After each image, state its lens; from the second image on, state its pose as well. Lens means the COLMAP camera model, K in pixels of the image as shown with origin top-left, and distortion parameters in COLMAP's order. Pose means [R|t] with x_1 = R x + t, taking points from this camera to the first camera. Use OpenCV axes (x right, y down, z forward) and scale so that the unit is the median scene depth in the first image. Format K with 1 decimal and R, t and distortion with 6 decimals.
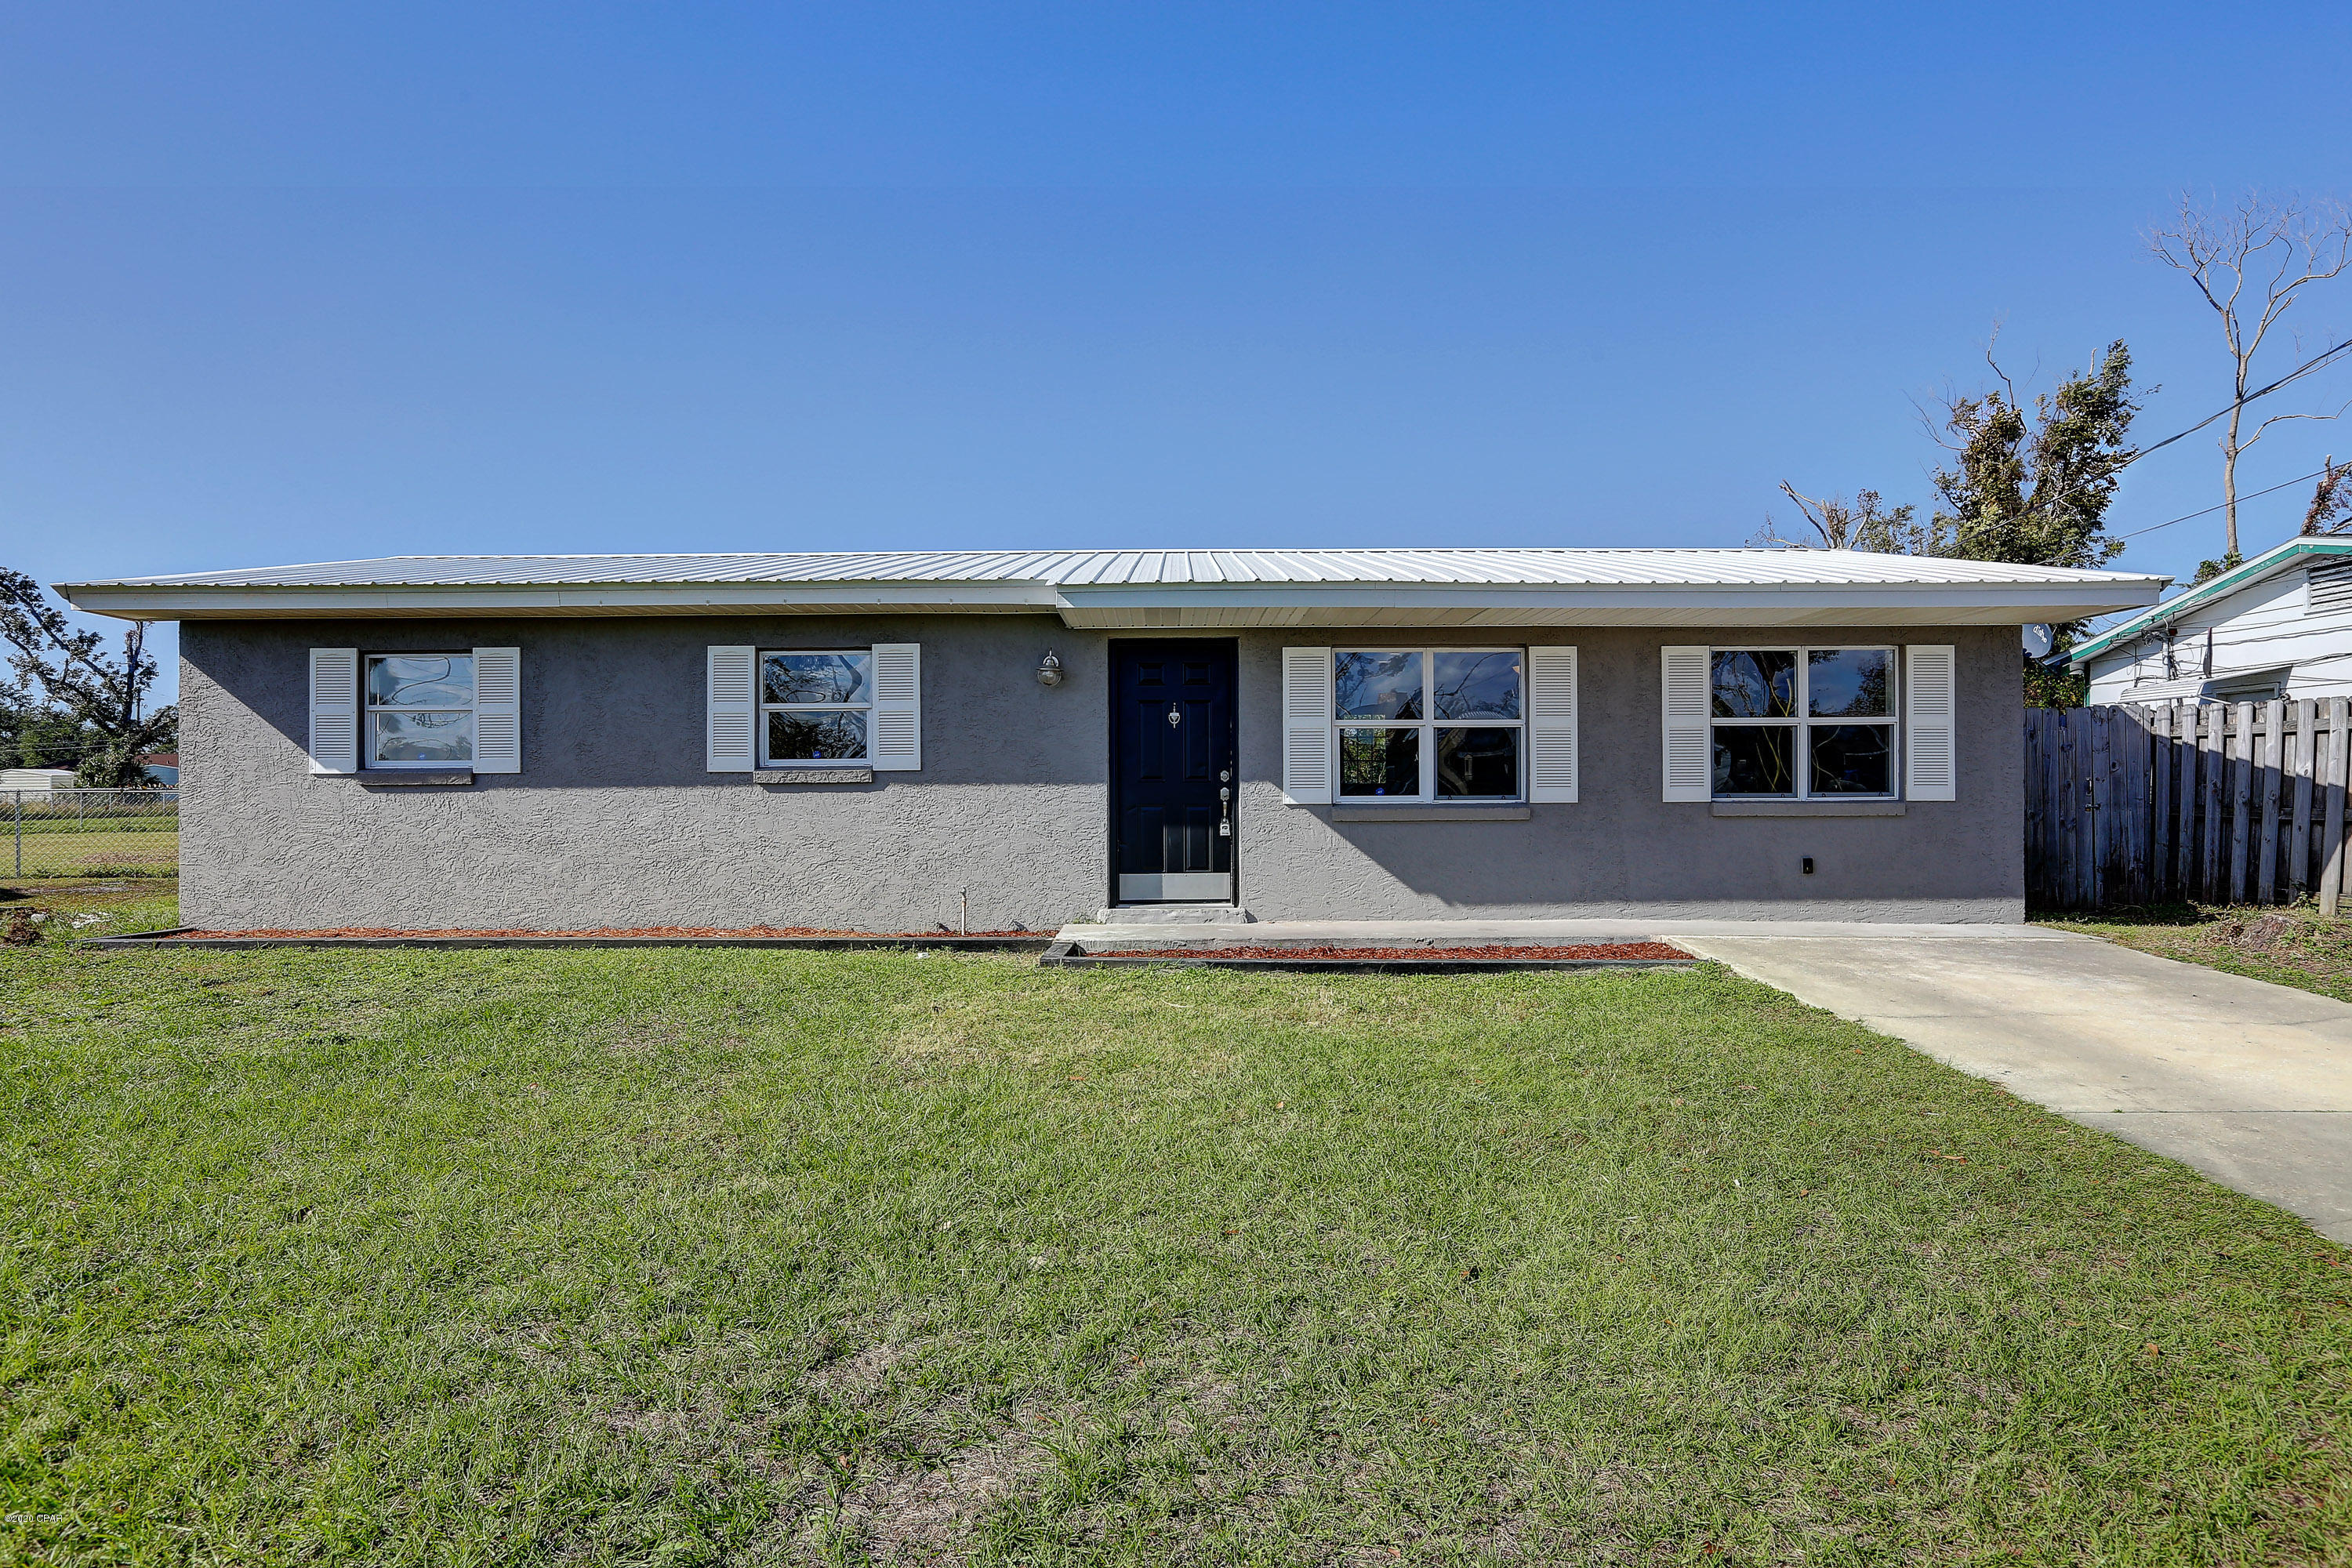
lens RADIAL K [[1466.1, 0, 1177.4], [0, 1466.1, 781.4], [0, 0, 1]] dist [-0.003474, 0.002174]
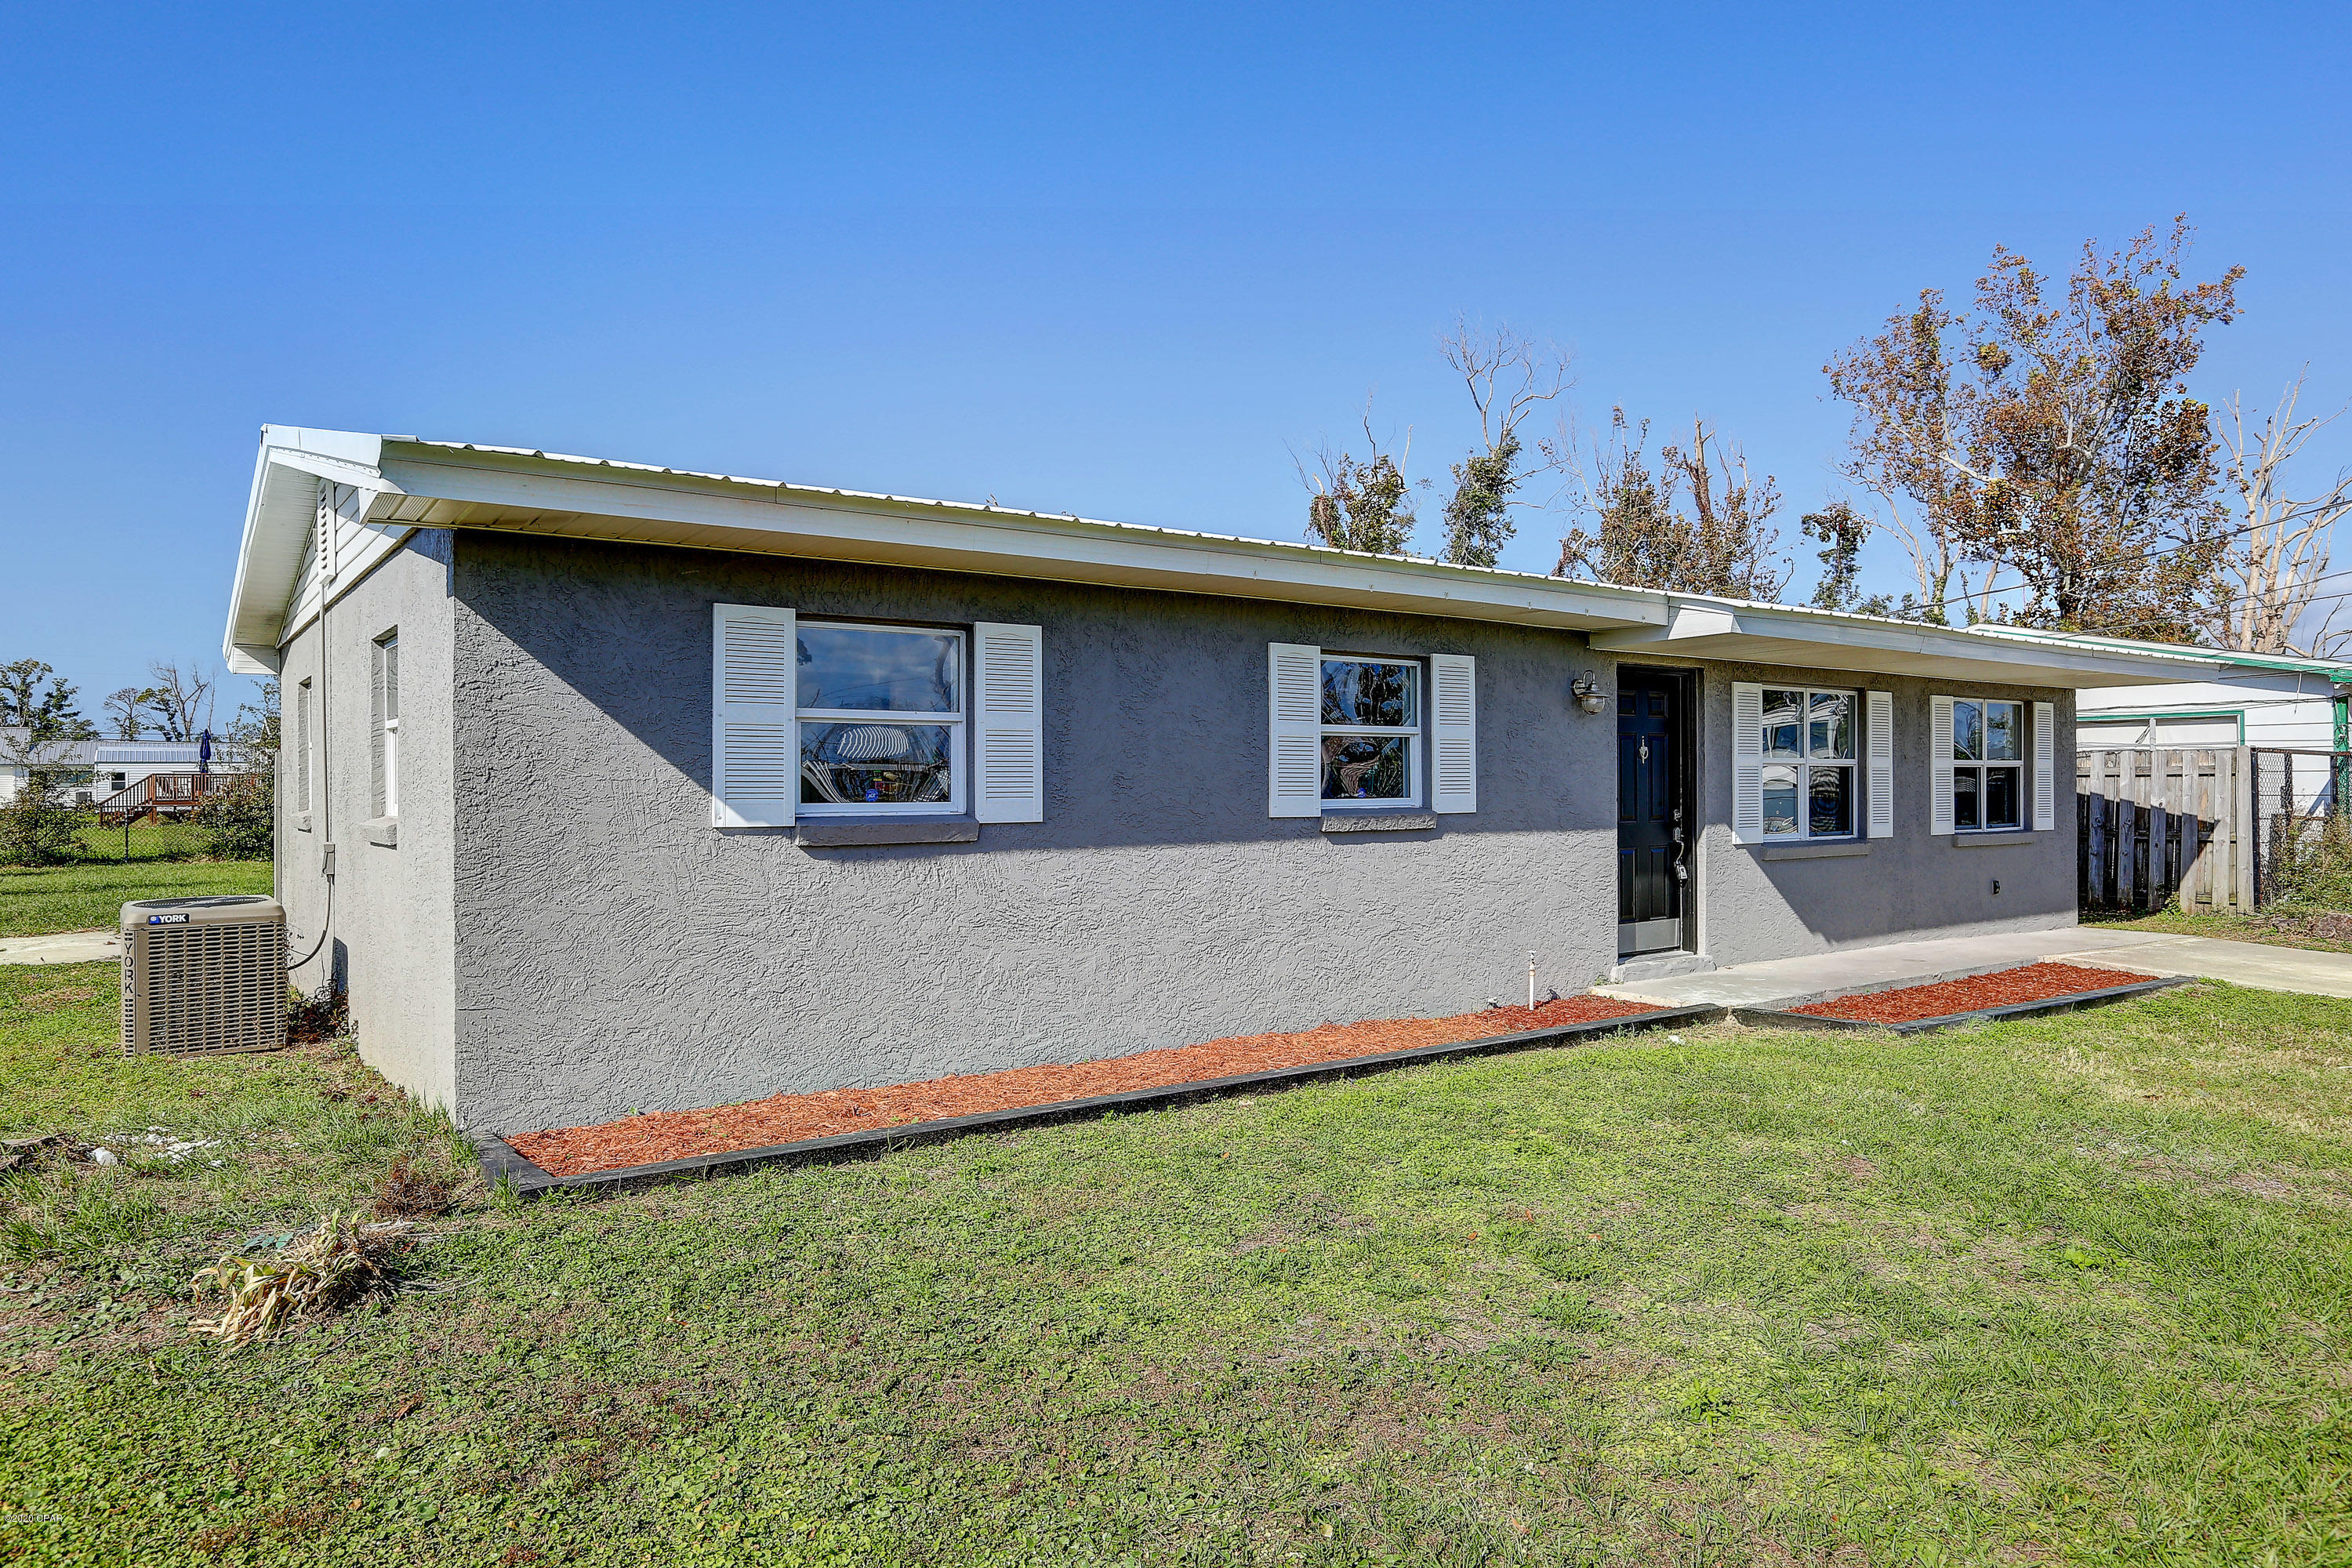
lens RADIAL K [[1528.1, 0, 1177.0], [0, 1528.1, 795.0], [0, 0, 1]] dist [-0.009569, 0.000538]
pose [[0.785264, -0.002548, 0.619156, -0.818368], [-0.013533, 0.999682, 0.021277, -0.032823], [-0.619014, -0.025087, 0.784979, 0.437848]]
